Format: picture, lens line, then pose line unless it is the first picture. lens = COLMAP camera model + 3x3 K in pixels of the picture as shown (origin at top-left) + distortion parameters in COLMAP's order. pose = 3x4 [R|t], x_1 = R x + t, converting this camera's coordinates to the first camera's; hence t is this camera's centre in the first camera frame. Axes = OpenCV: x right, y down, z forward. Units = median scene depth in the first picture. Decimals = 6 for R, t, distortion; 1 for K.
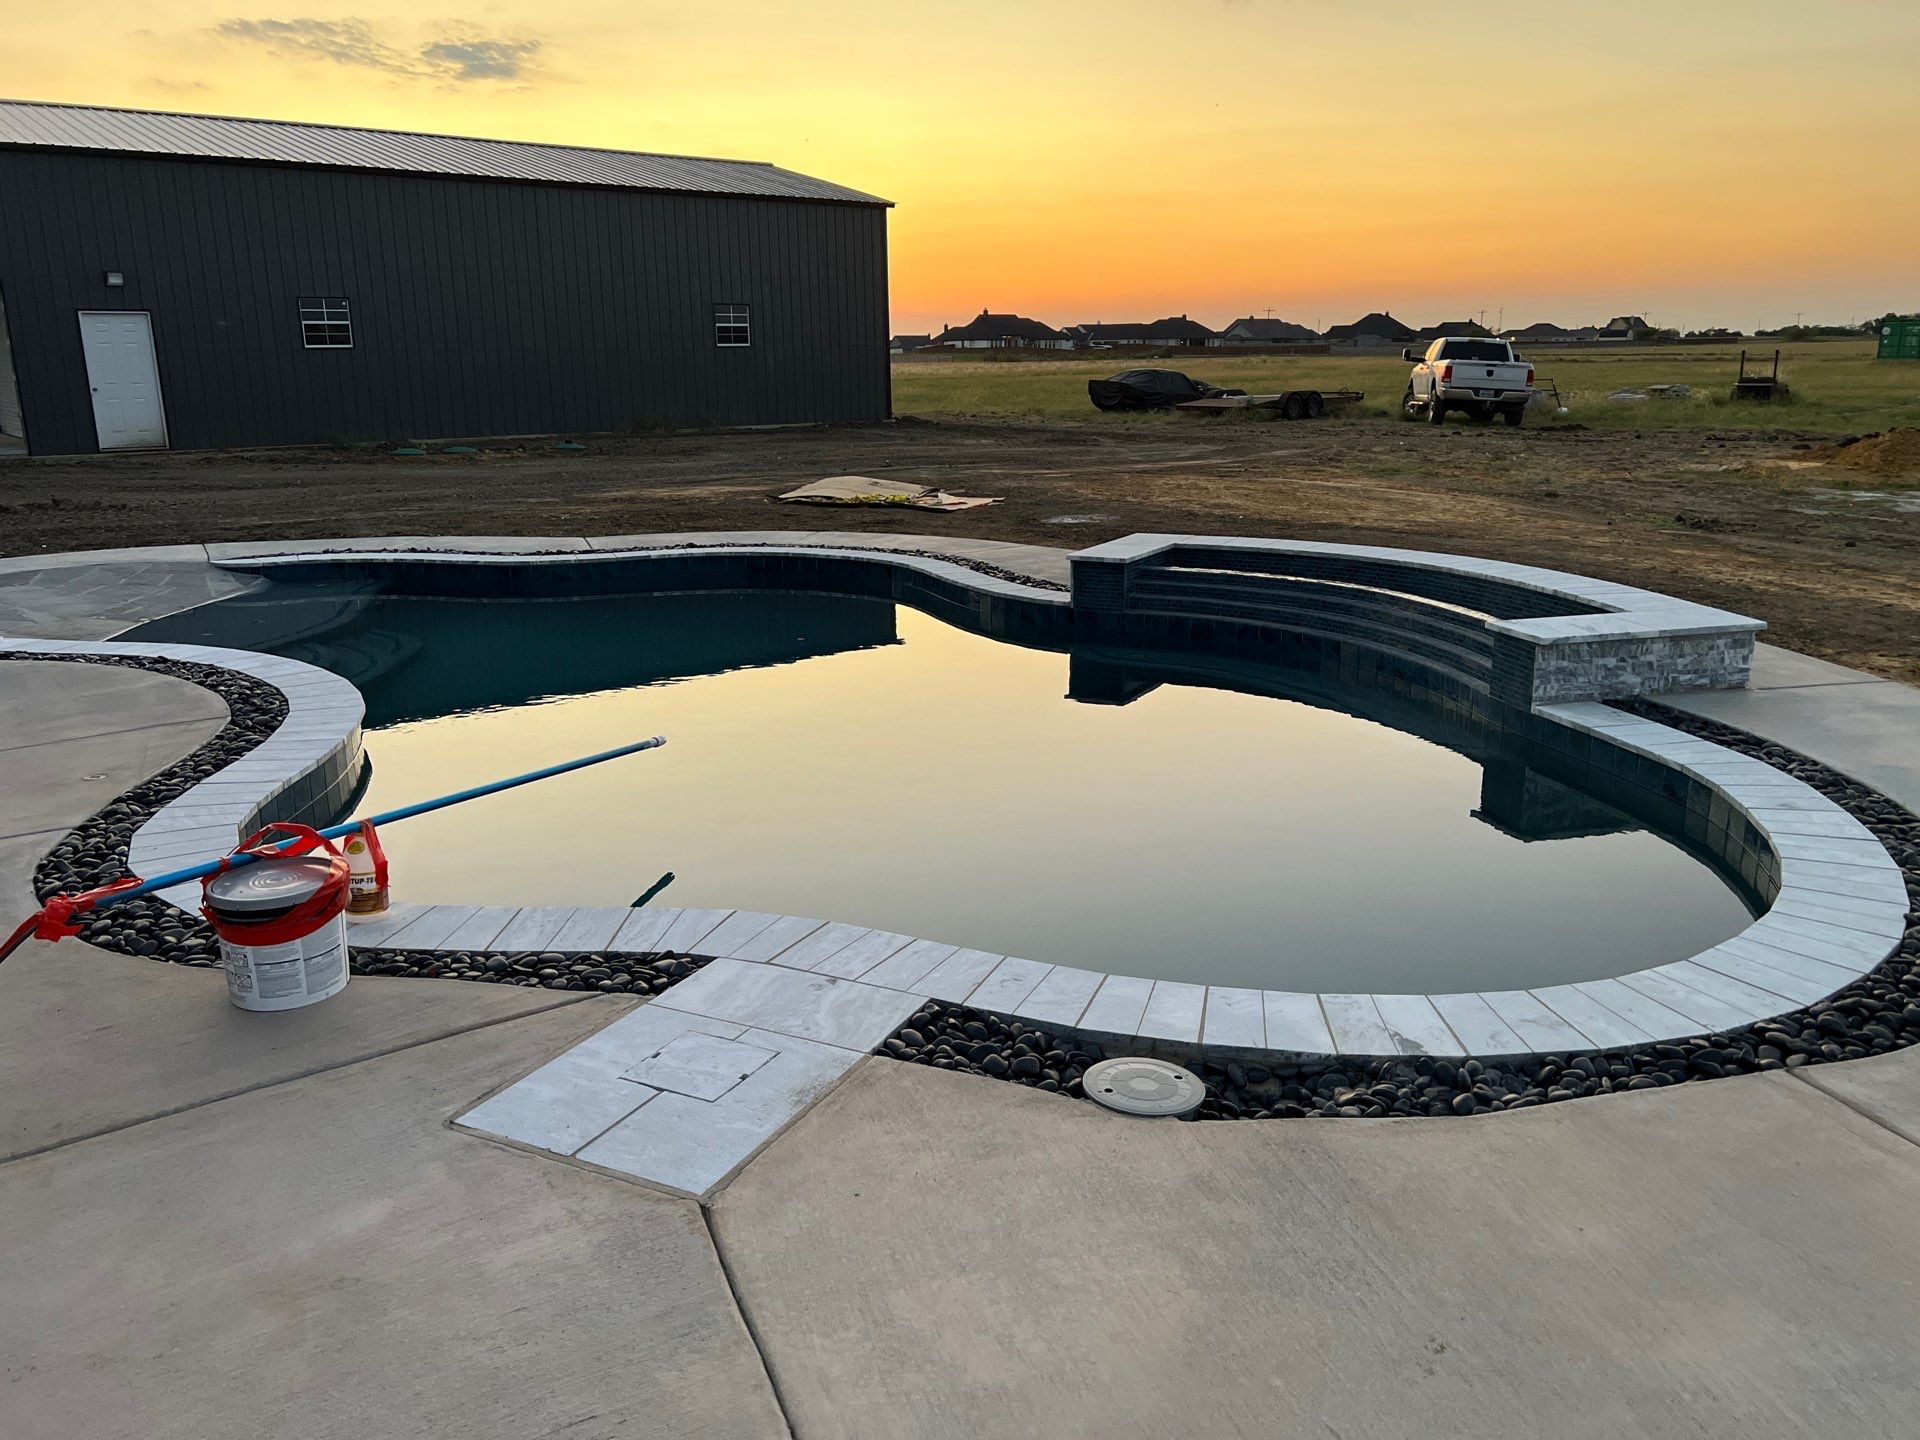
lens RADIAL K [[1431.1, 0, 952.7], [0, 1431.1, 750.8], [0, 0, 1]] dist [0.042906, -0.043454]
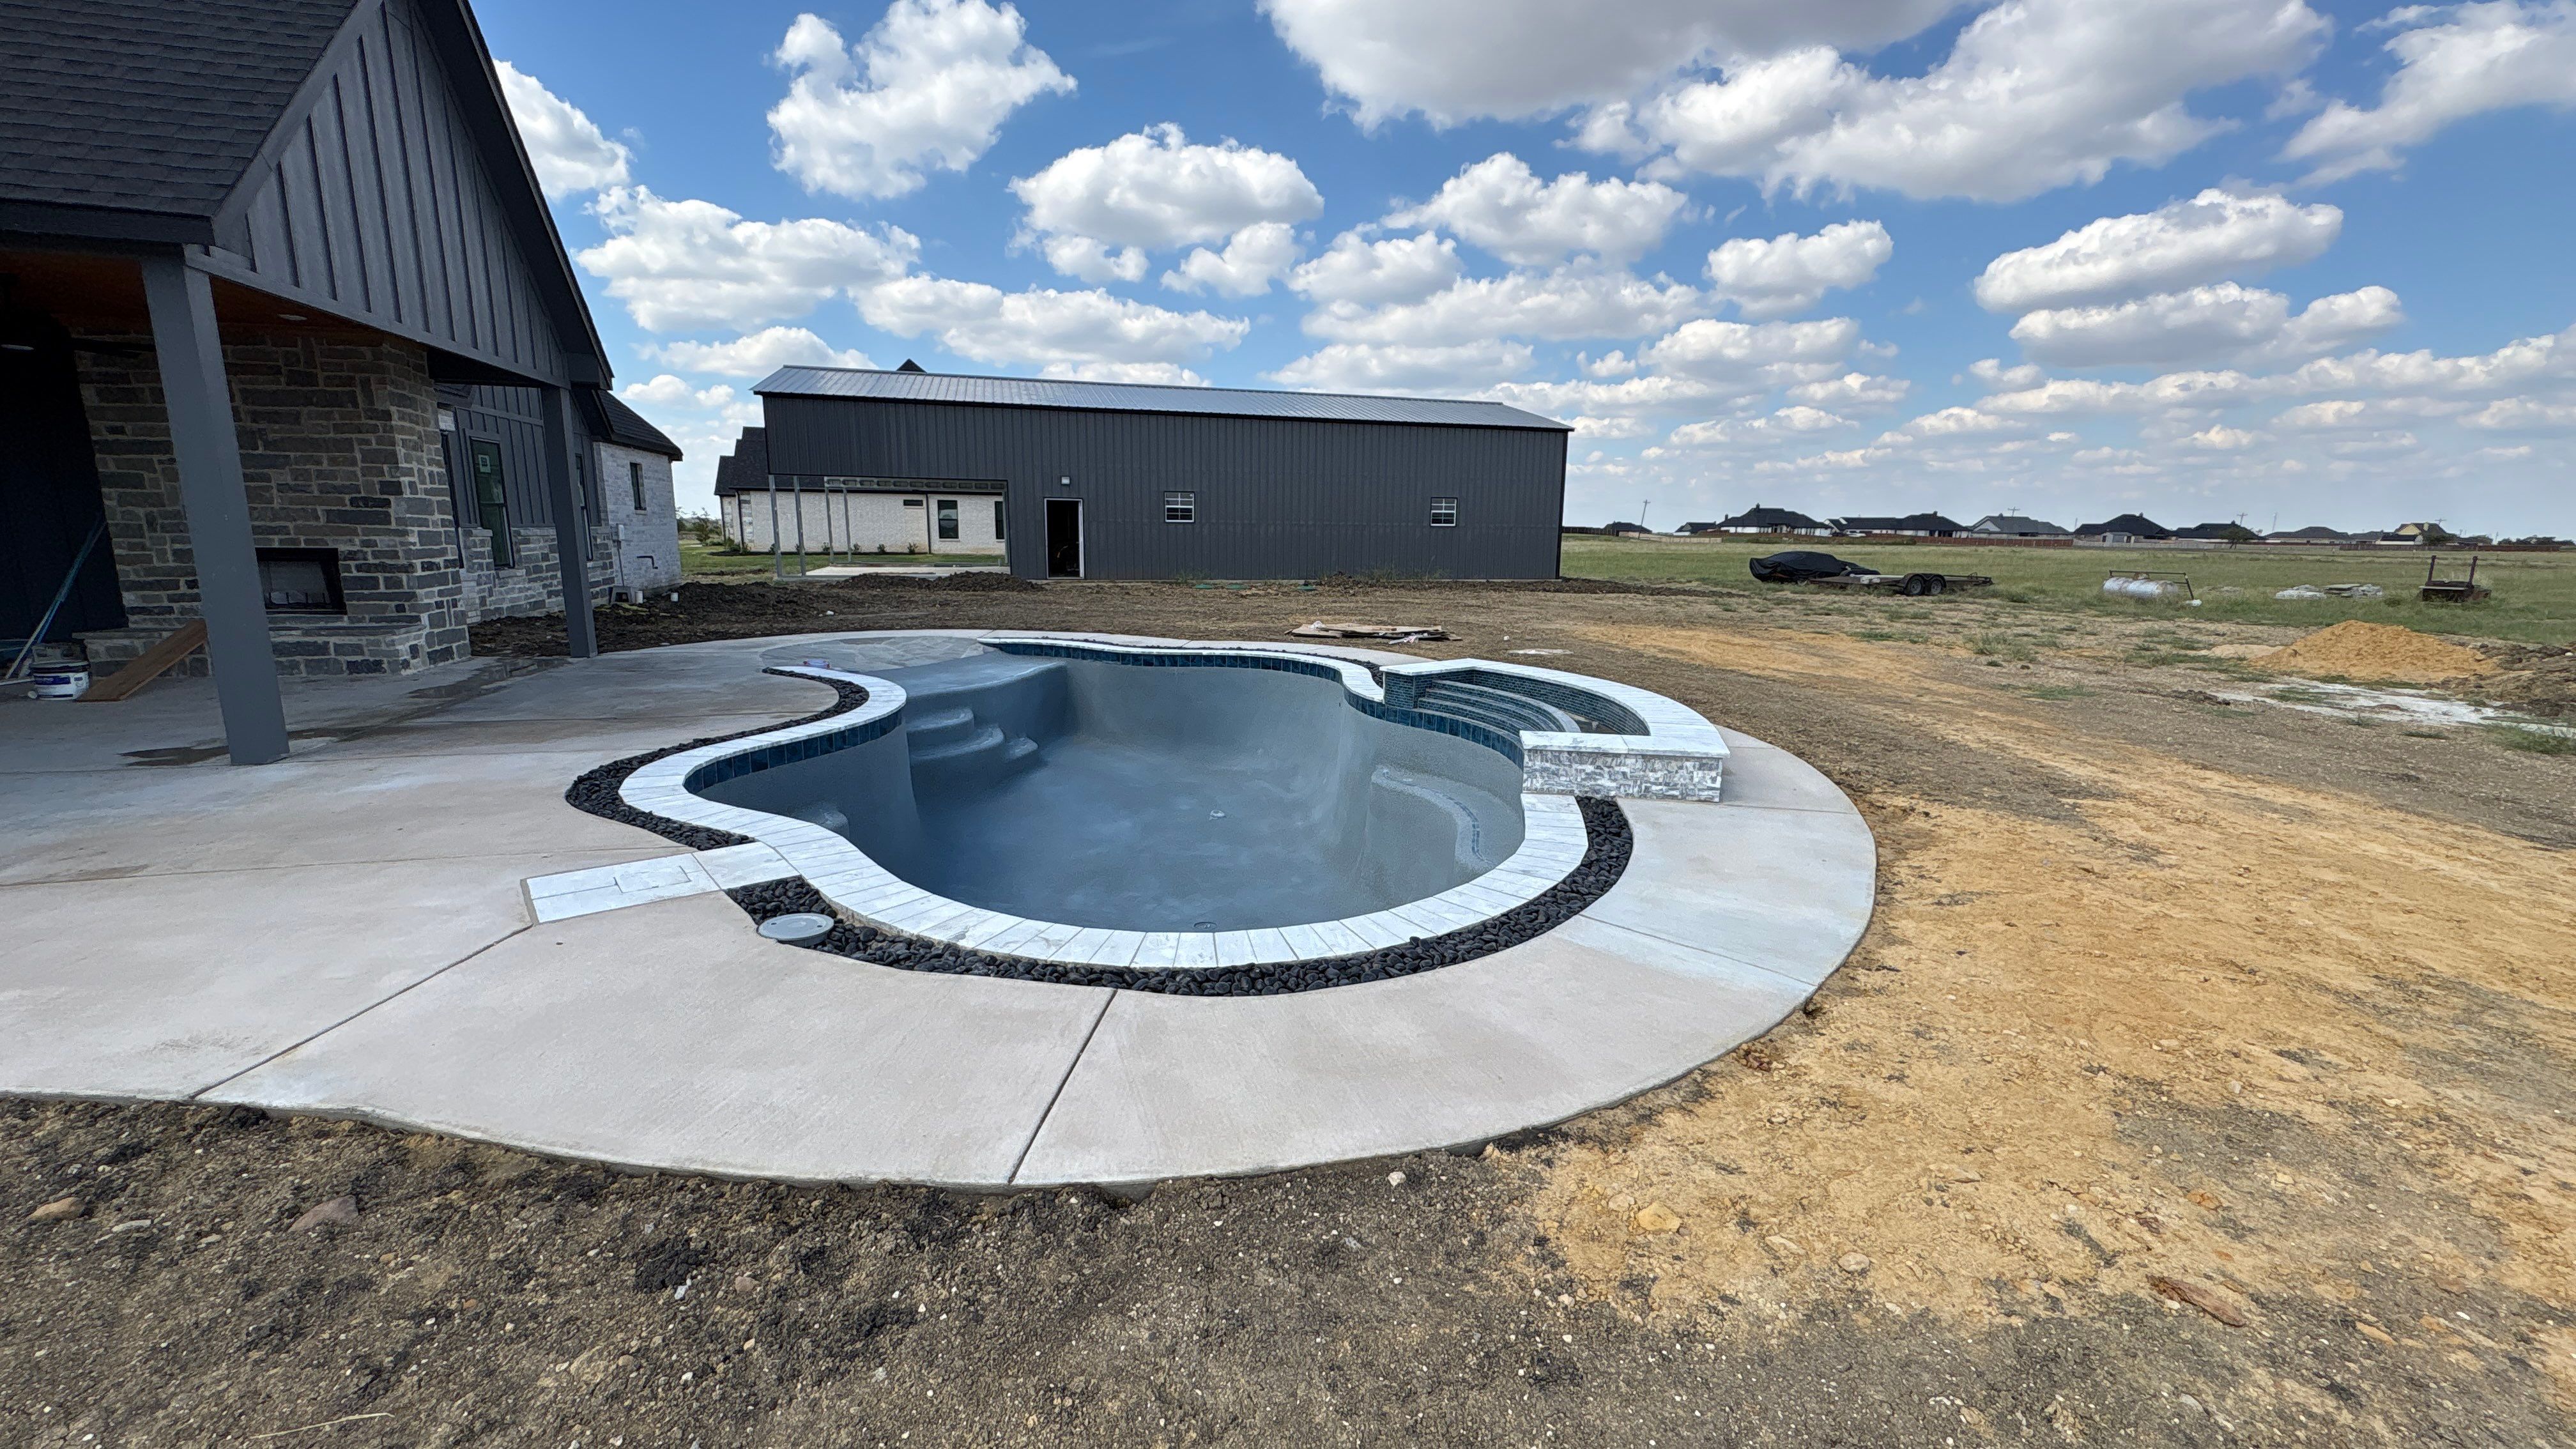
lens RADIAL K [[1028.2, 0, 1287.0], [0, 1028.2, 726.5], [0, 0, 1]] dist [-0.000063, 0.000016]
pose [[0.916133, 0.099543, -0.388318, 0.163370], [-0.131004, 0.989837, -0.055330, -0.003075], [0.378863, 0.101561, 0.919863, 0.004208]]
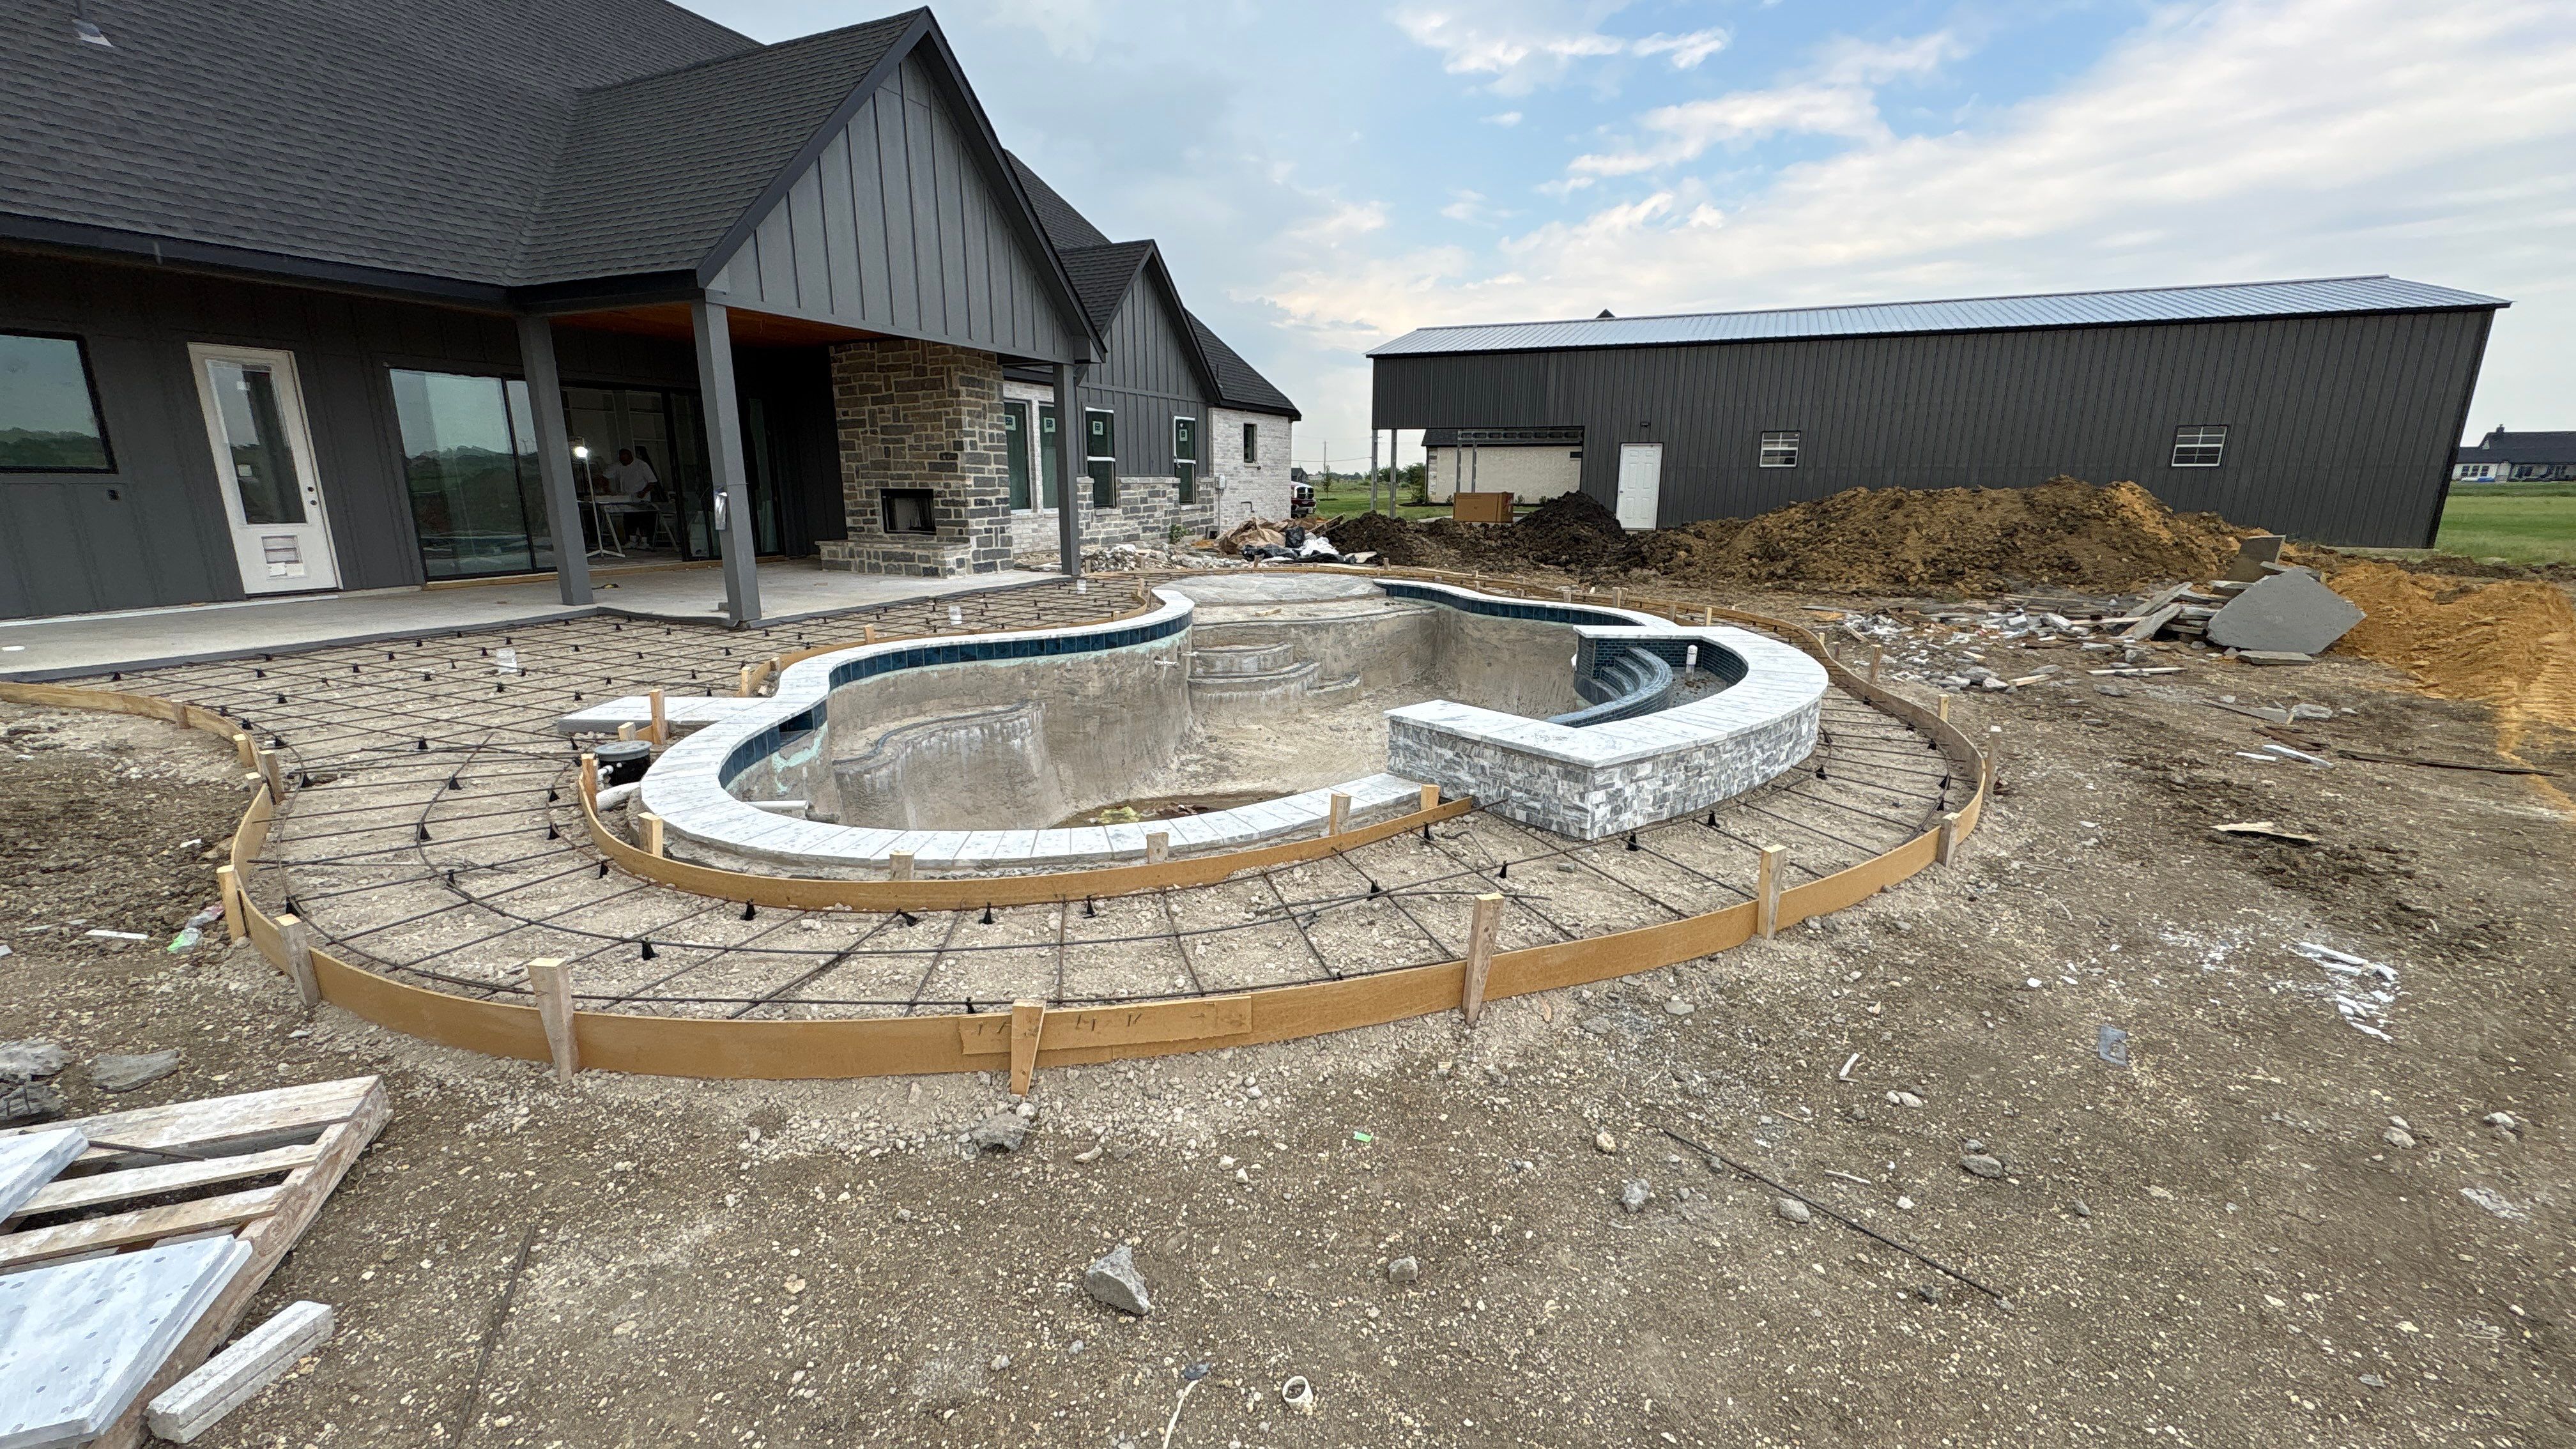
lens RADIAL K [[1028.2, 0, 1287.0], [0, 1028.2, 726.5], [0, 0, 1]] dist [-0.000063, 0.000016]
pose [[0.446569, 0.223568, -0.866368, 0.299474], [-0.248165, 0.961240, 0.120133, -0.040522], [0.859646, 0.161355, 0.484741, 0.156023]]
